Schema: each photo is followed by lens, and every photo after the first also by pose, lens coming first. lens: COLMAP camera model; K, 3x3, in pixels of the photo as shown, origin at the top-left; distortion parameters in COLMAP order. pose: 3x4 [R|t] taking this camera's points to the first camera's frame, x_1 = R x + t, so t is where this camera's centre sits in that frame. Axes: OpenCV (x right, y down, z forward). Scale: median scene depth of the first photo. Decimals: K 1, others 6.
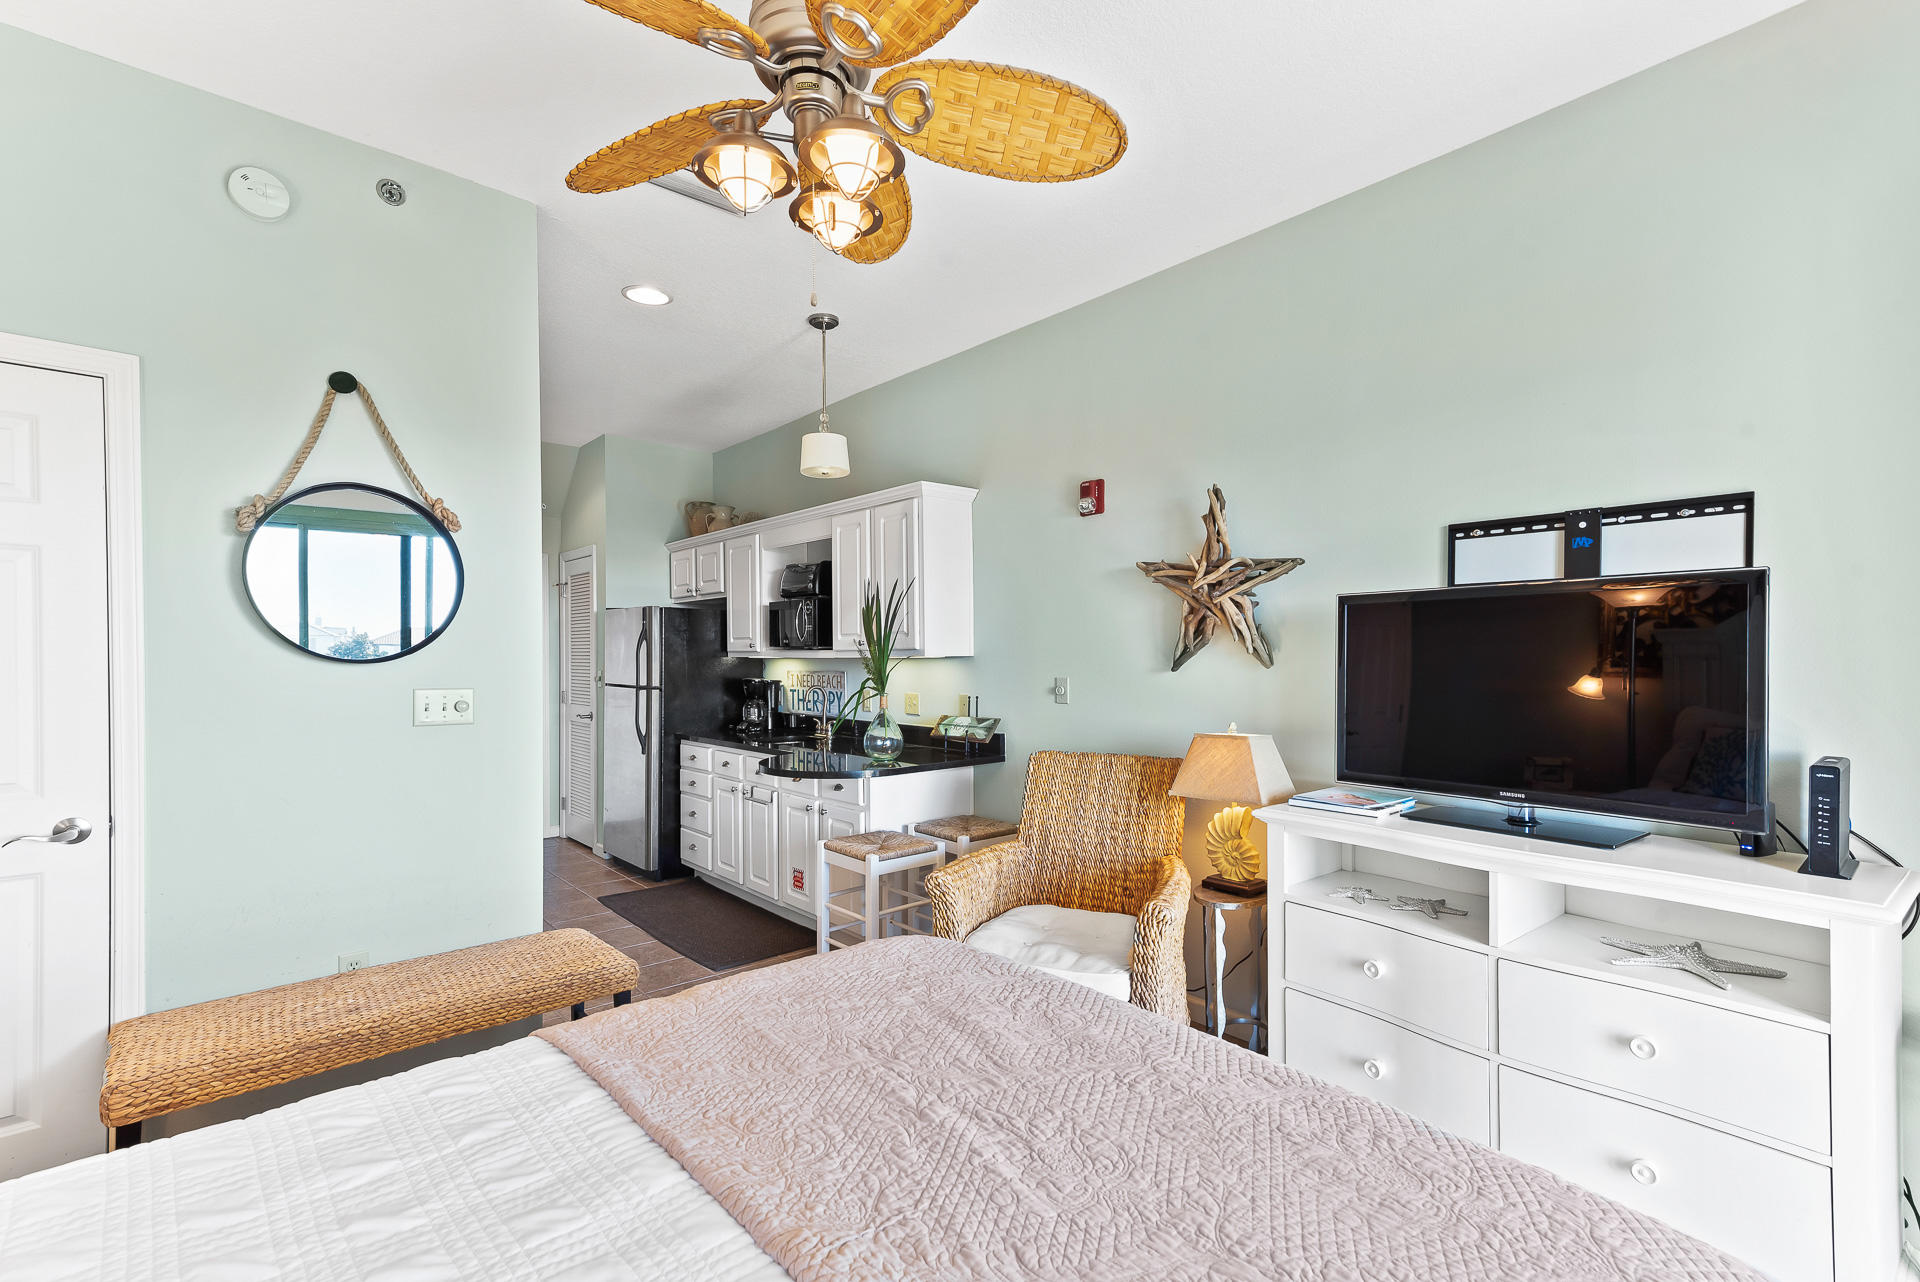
lens RADIAL K [[817.3, 0, 915.0], [0, 817.3, 665.6], [0, 0, 1]] dist [0.000502, 0.000033]
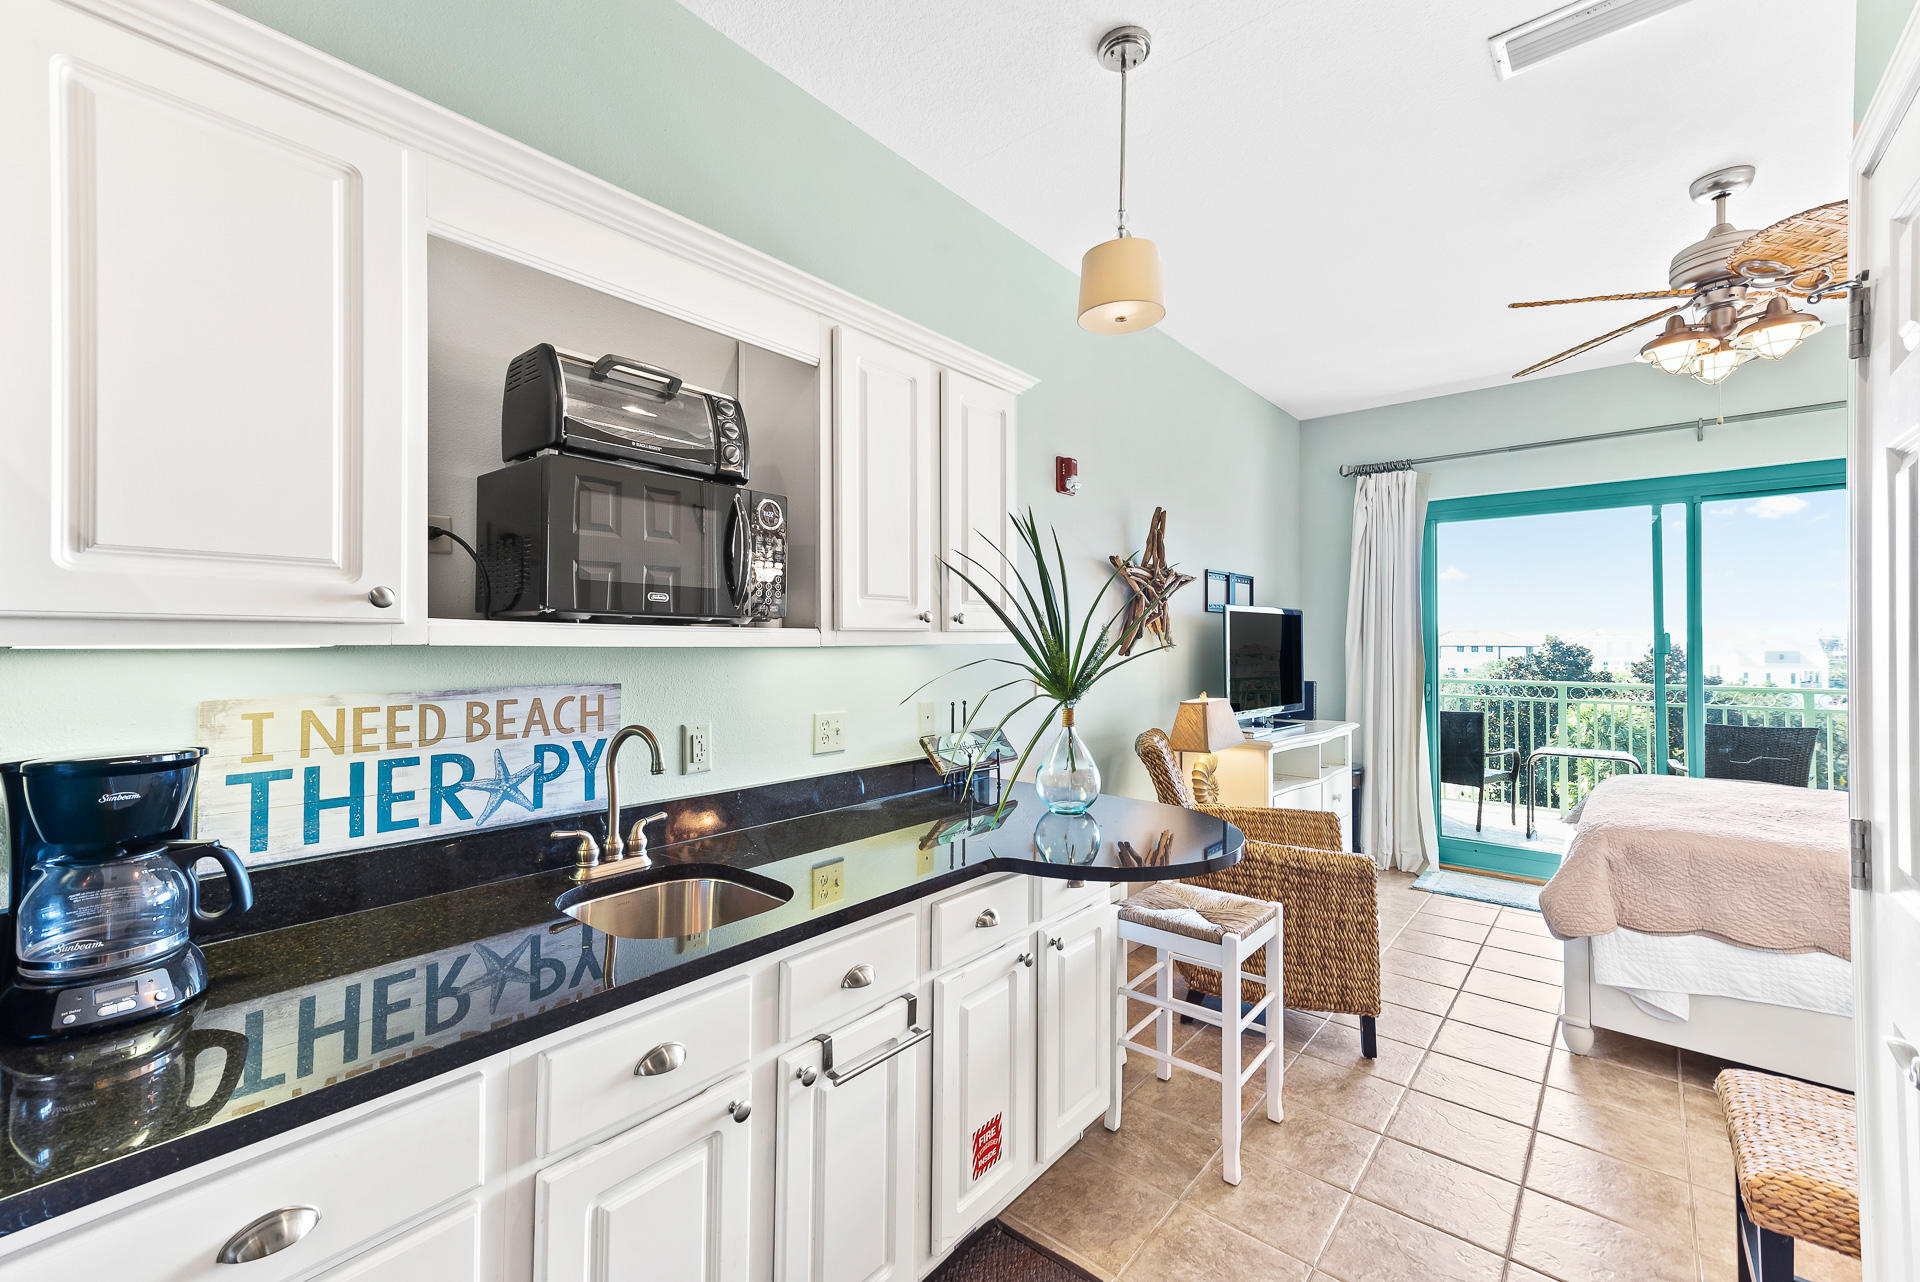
lens RADIAL K [[812.8, 0, 939.2], [0, 812.8, 634.3], [0, 0, 1]] dist [0.027911, -0.000891]
pose [[-0.159904, 0.012500, 0.987053, -0.471025], [0.011865, 0.999872, -0.010740, -0.009334], [-0.987061, 0.009994, -0.160032, 0.892479]]
